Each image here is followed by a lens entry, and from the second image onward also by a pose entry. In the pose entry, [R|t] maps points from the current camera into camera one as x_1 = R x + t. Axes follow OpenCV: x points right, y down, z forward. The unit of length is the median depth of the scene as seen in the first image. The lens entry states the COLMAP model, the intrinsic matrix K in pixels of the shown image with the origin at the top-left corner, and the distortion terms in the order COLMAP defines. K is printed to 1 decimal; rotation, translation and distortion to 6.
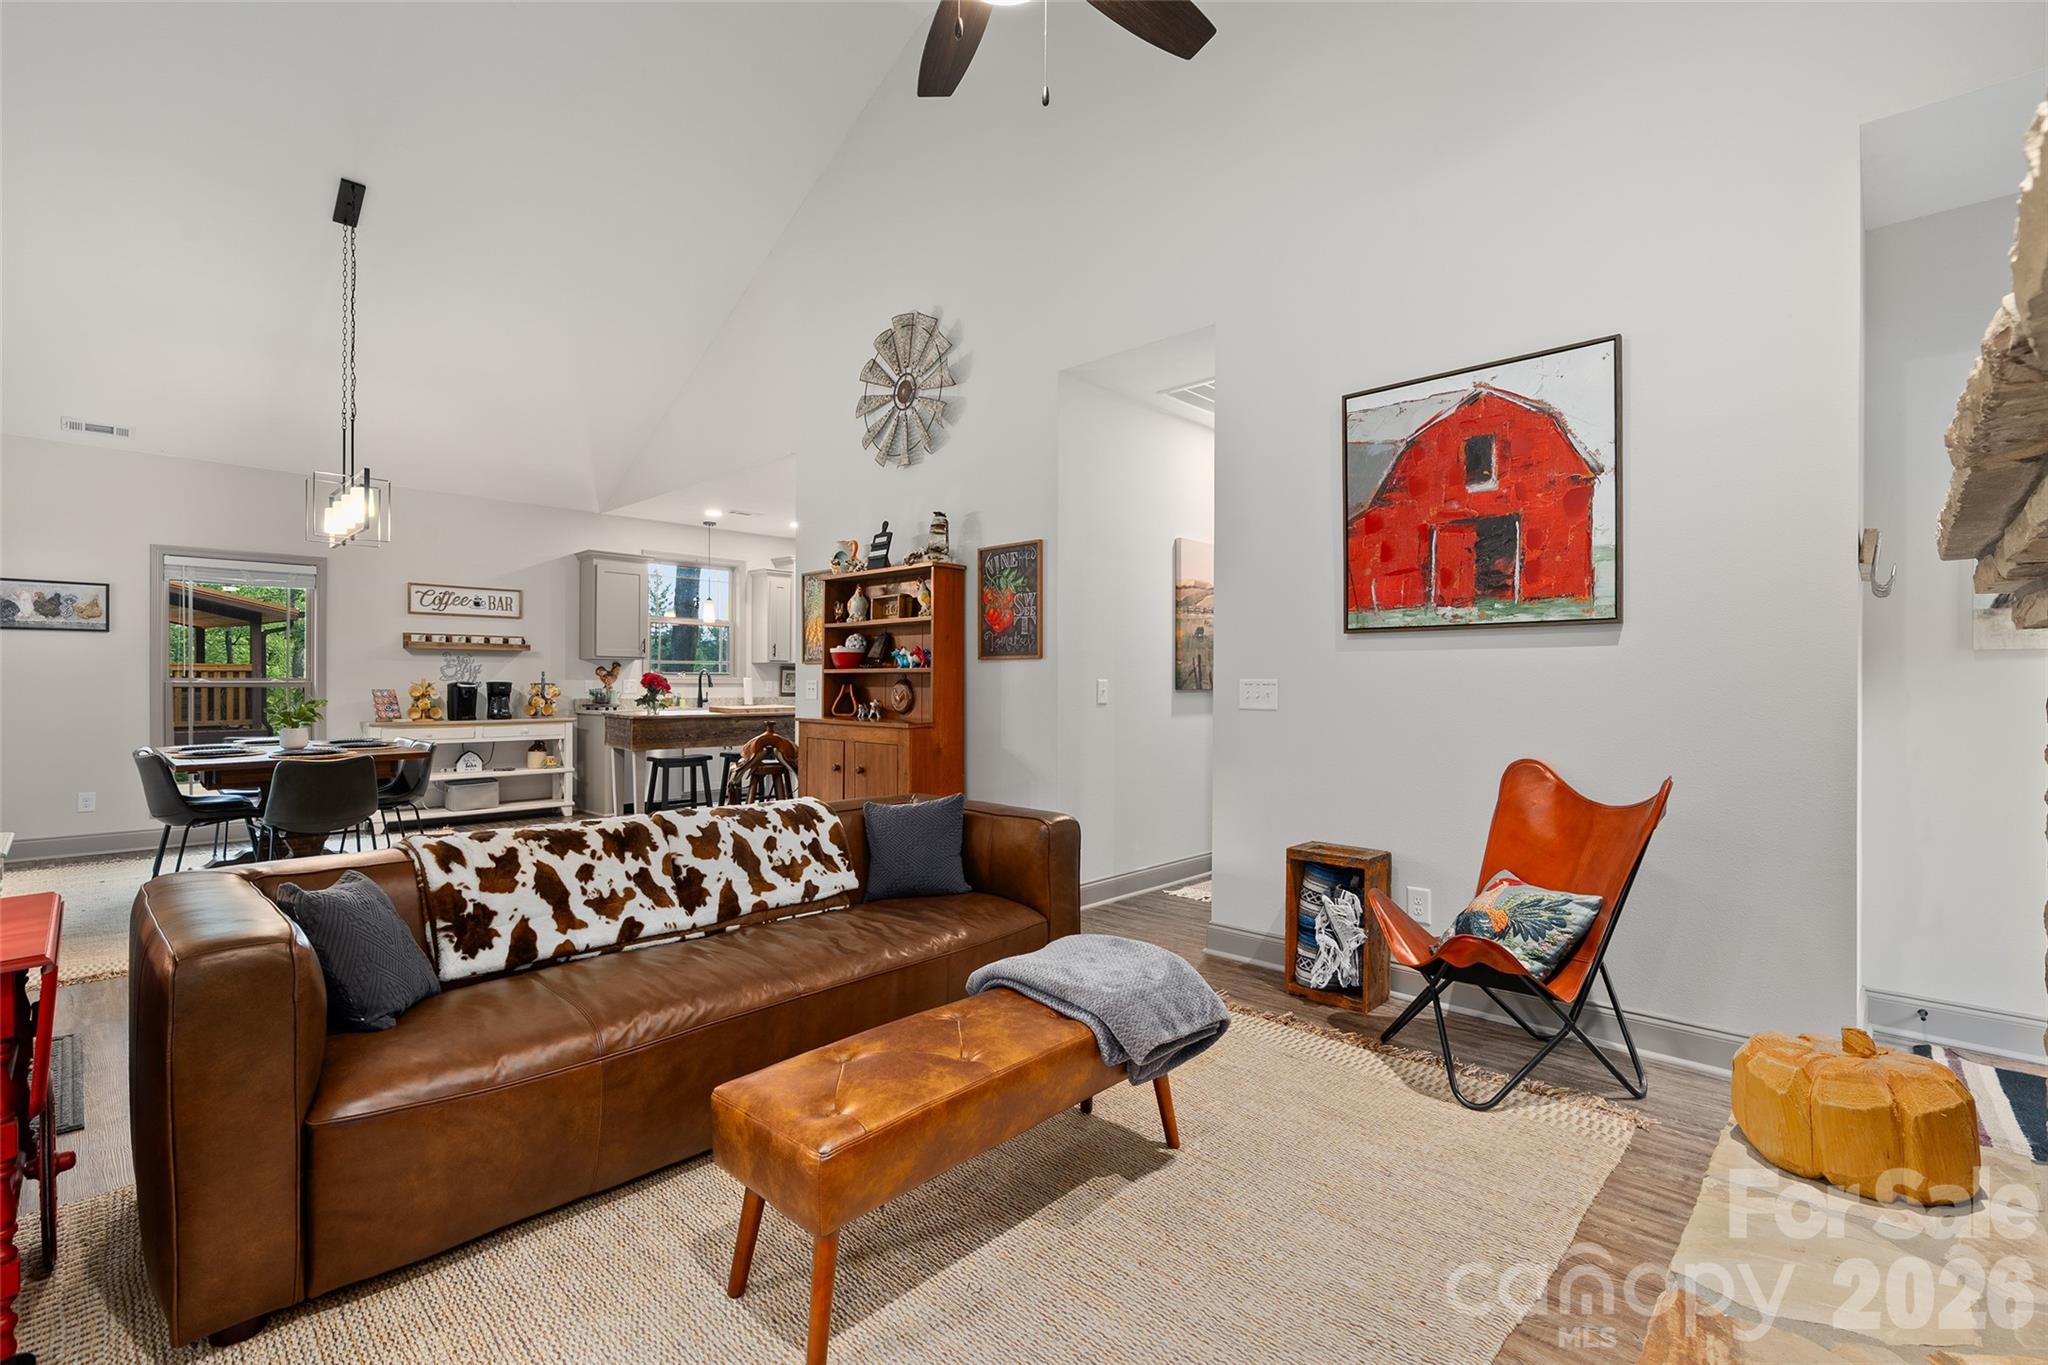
lens RADIAL K [[919.6, 0, 1024.0], [0, 919.6, 682.4], [0, 0, 1]] dist [-0.019040, 0.006439]
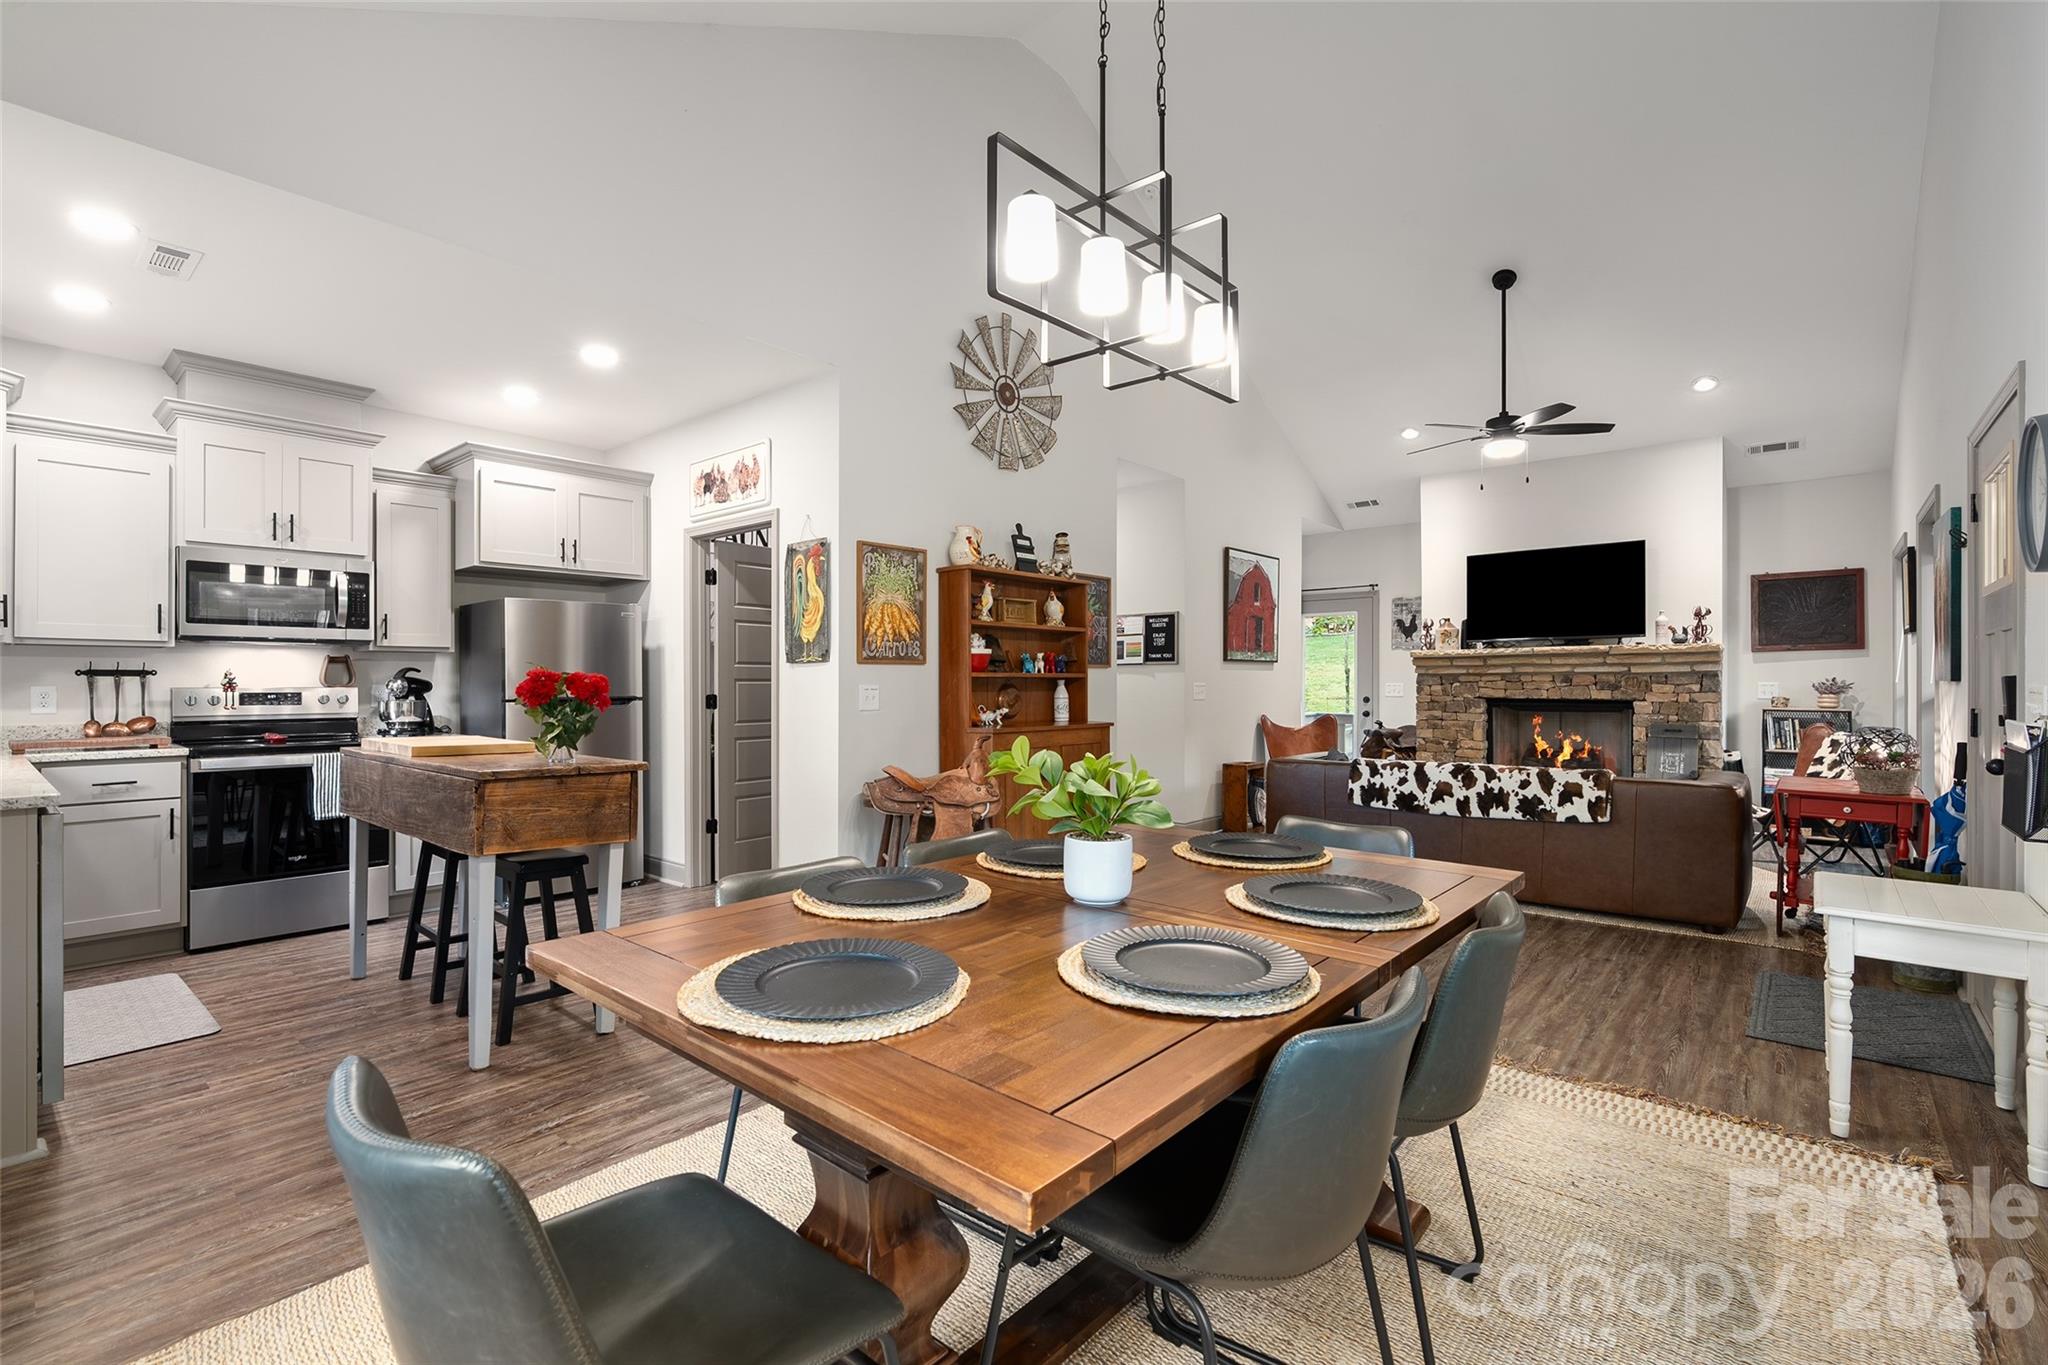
lens RADIAL K [[919.6, 0, 1020.5], [0, 919.6, 681.0], [0, 0, 1]] dist [-0.019040, 0.006439]
pose [[-0.051893, -0.001400, 0.998652, -1.030829], [0.000210, 0.999999, 0.001413, -0.007286], [-0.998653, 0.000283, -0.051893, 0.953756]]
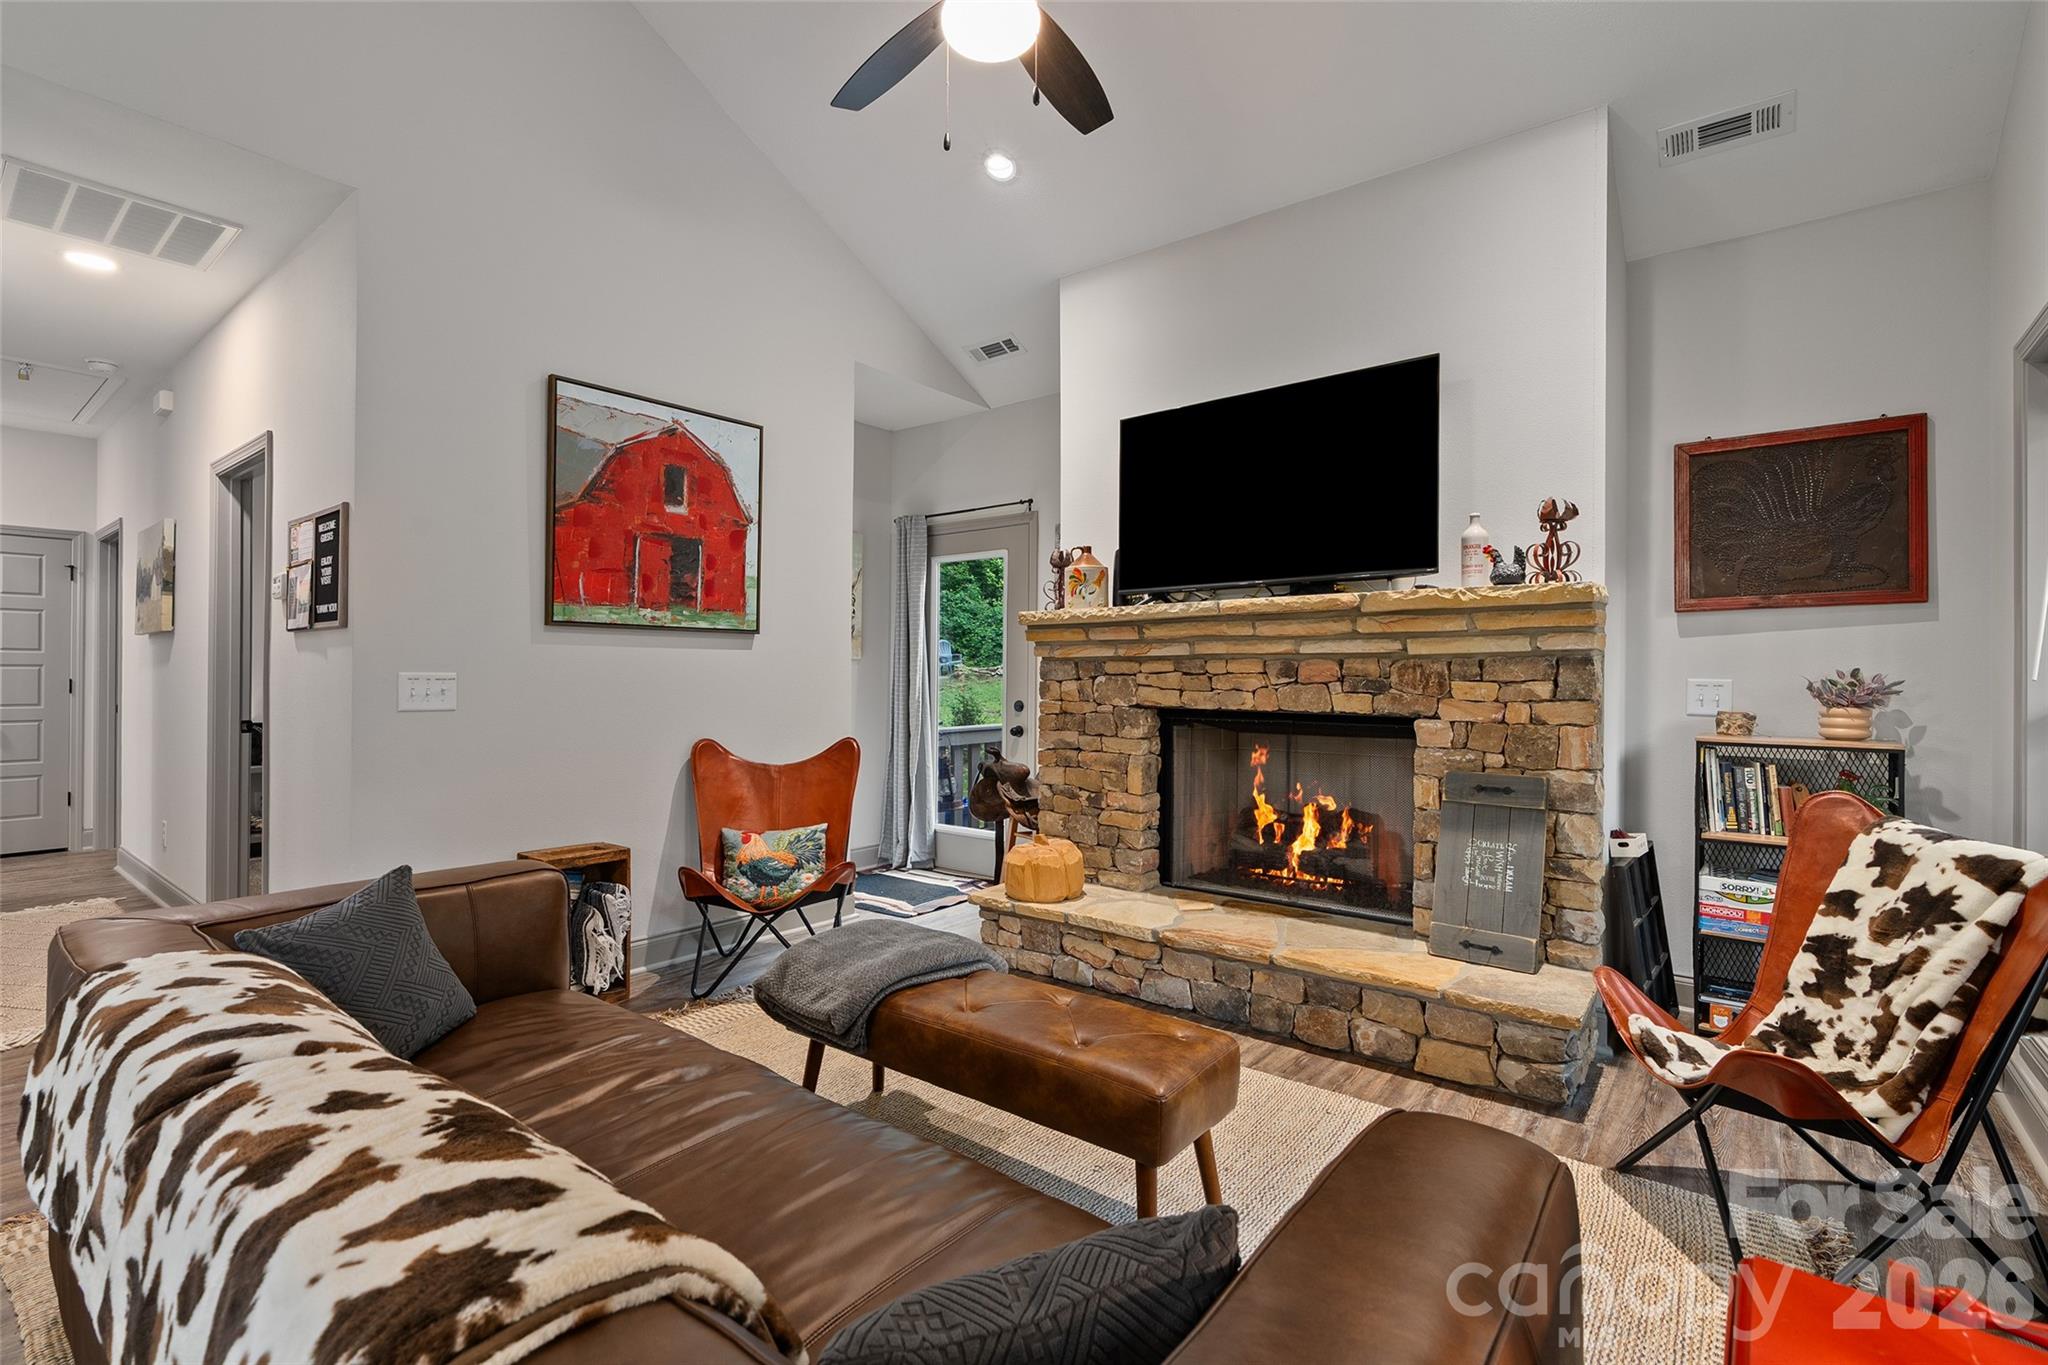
lens RADIAL K [[919.6, 0, 1030.1], [0, 919.6, 676.5], [0, 0, 1]] dist [-0.019040, 0.006439]
pose [[-0.089958, -0.003765, 0.995938, -0.384224], [-0.006506, 0.999974, 0.003192, -0.004004], [-0.995924, -0.006192, -0.089980, 0.355787]]
